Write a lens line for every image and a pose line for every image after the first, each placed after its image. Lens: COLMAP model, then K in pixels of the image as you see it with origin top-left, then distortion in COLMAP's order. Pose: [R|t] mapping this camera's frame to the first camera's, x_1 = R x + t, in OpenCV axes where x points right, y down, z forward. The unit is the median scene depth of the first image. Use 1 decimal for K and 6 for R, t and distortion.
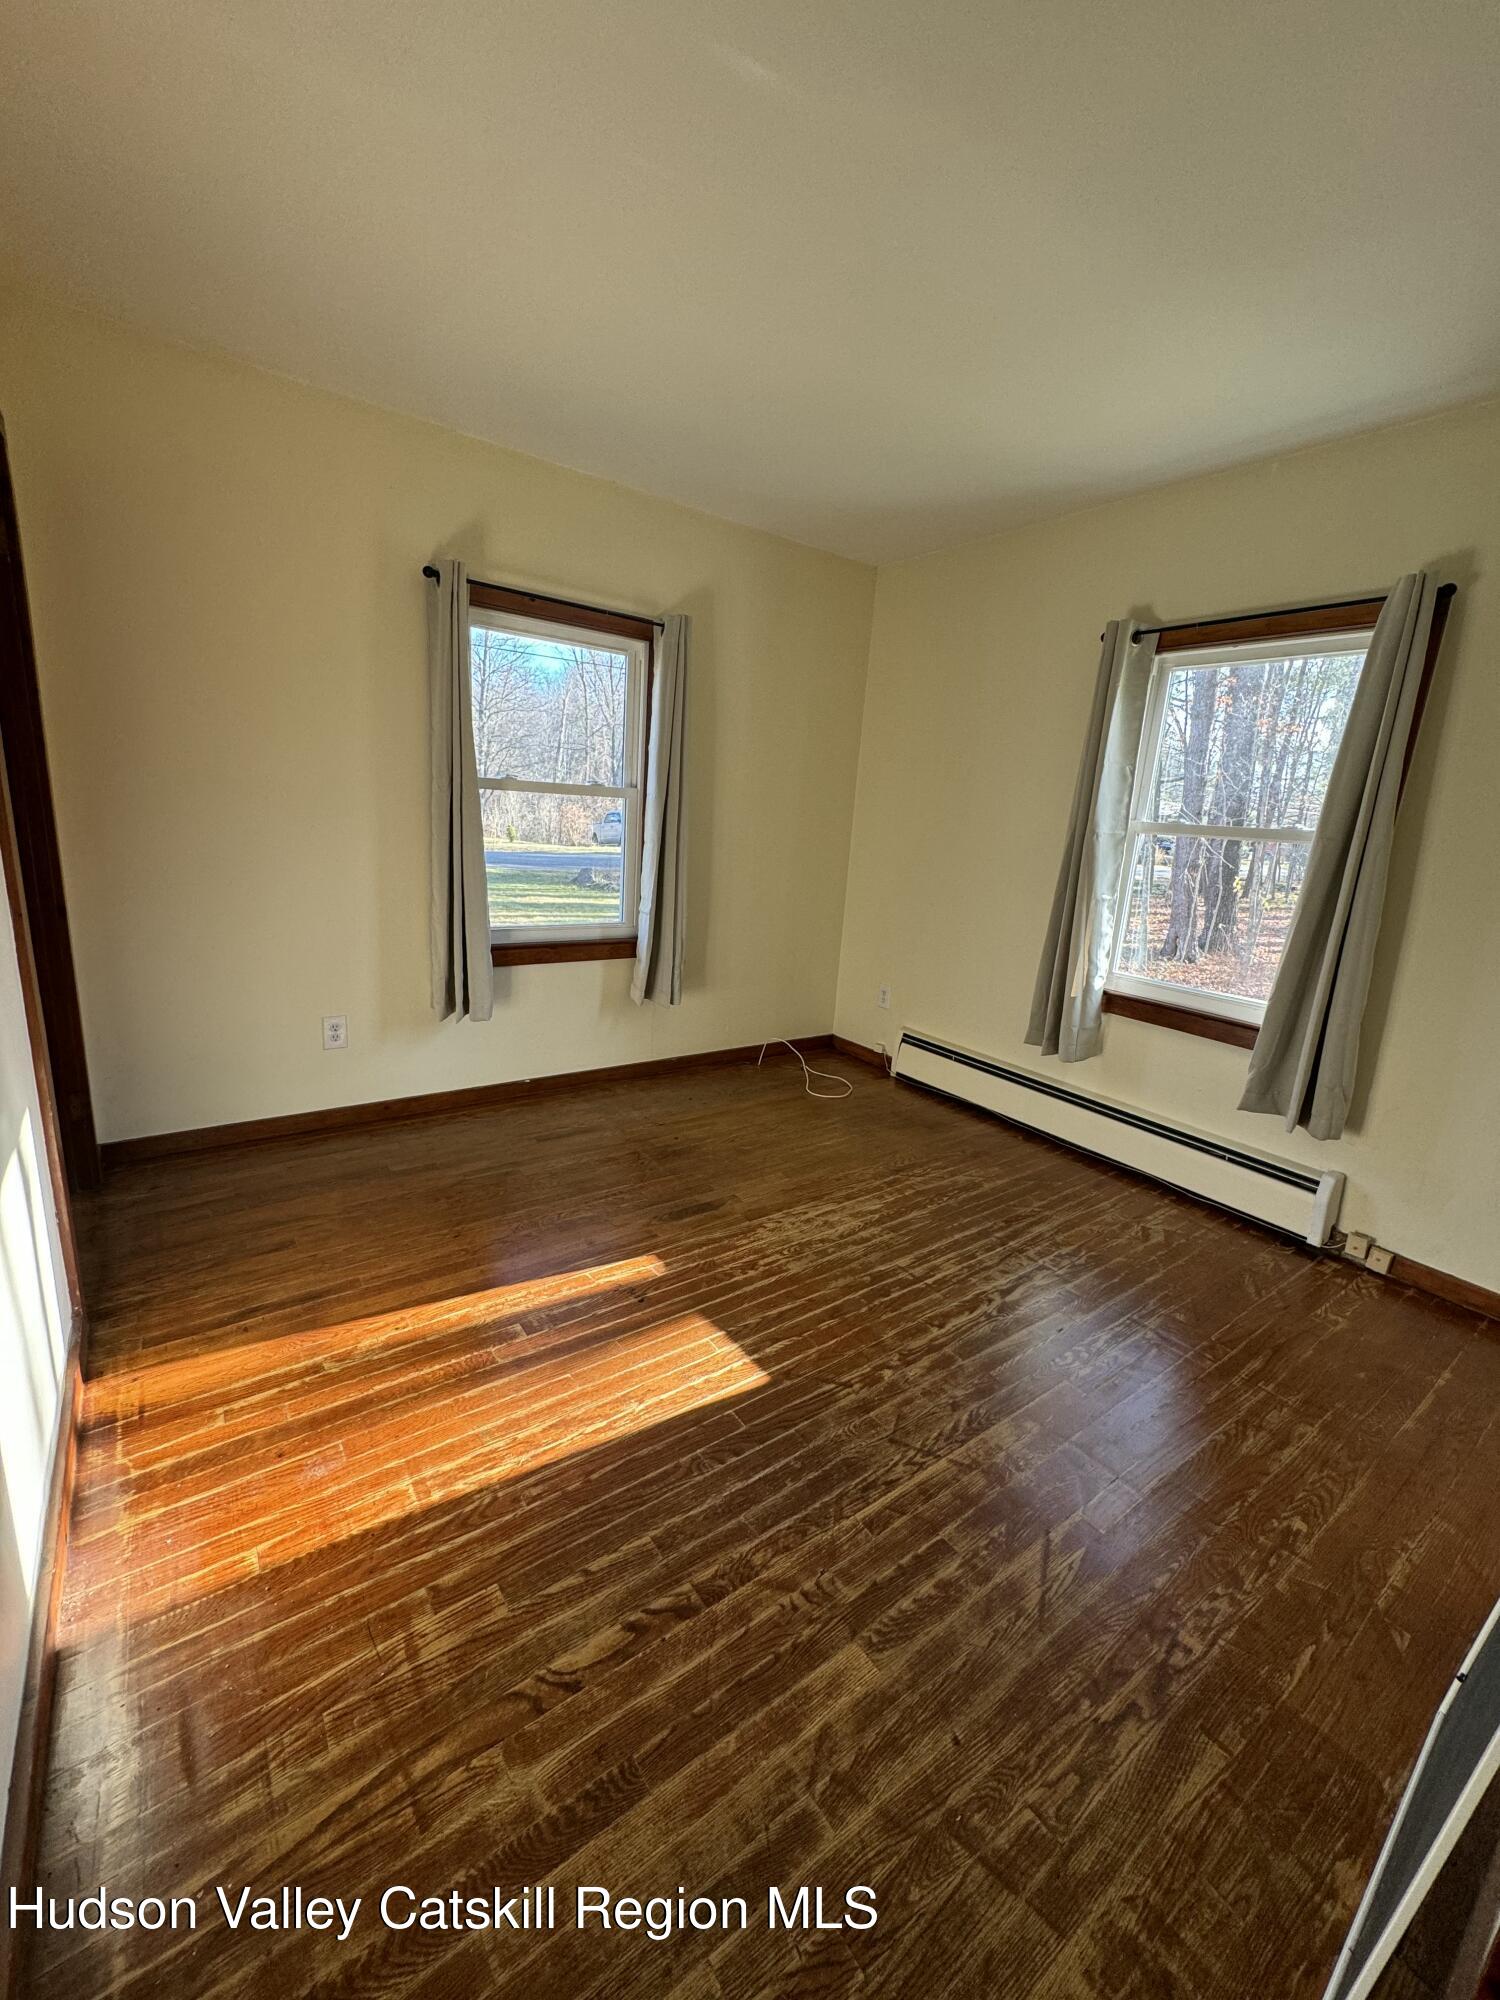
lens RADIAL K [[794.1, 0, 750.0], [0, 794.1, 1000.0], [0, 0, 1]] dist [-0.001346, -0.000731]
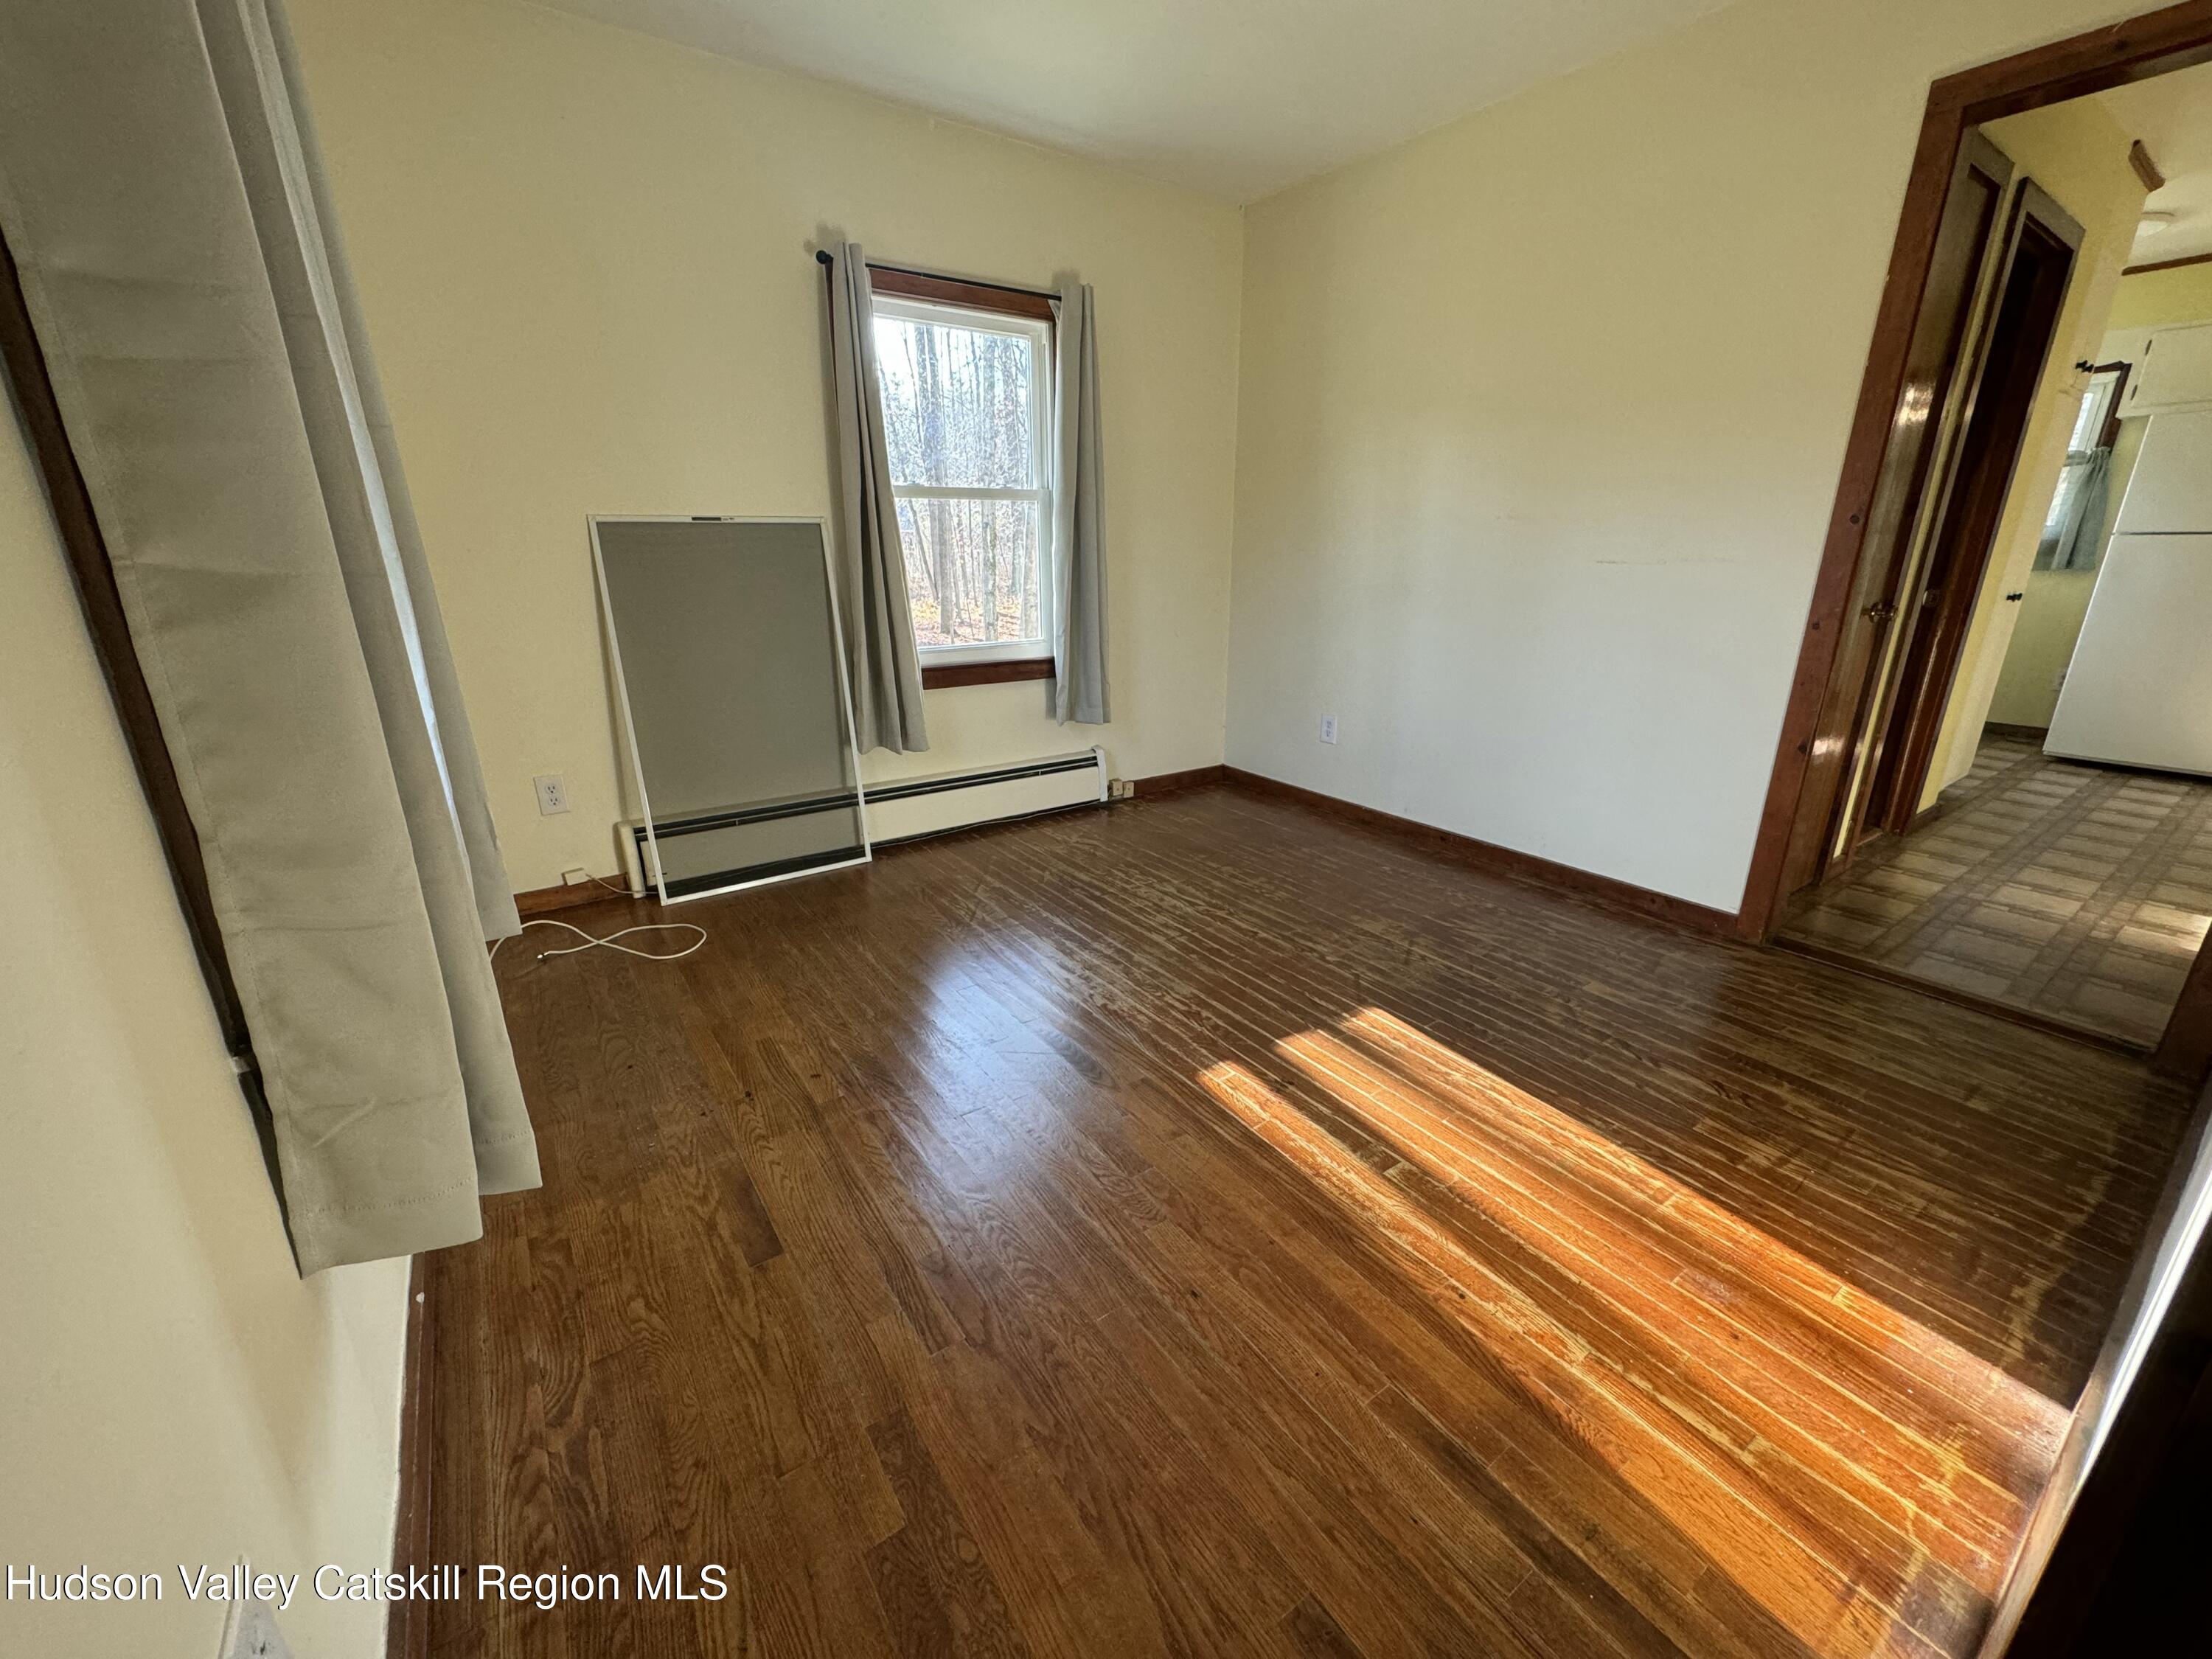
lens RADIAL K [[878.2, 0, 1106.0], [0, 878.2, 829.5], [0, 0, 1]] dist [-0.001346, -0.000731]
pose [[0.018910, -0.368455, 0.929453, -0.919638], [0.236105, 0.904973, 0.353947, -0.236939], [-0.971543, 0.212756, 0.104108, 1.062770]]
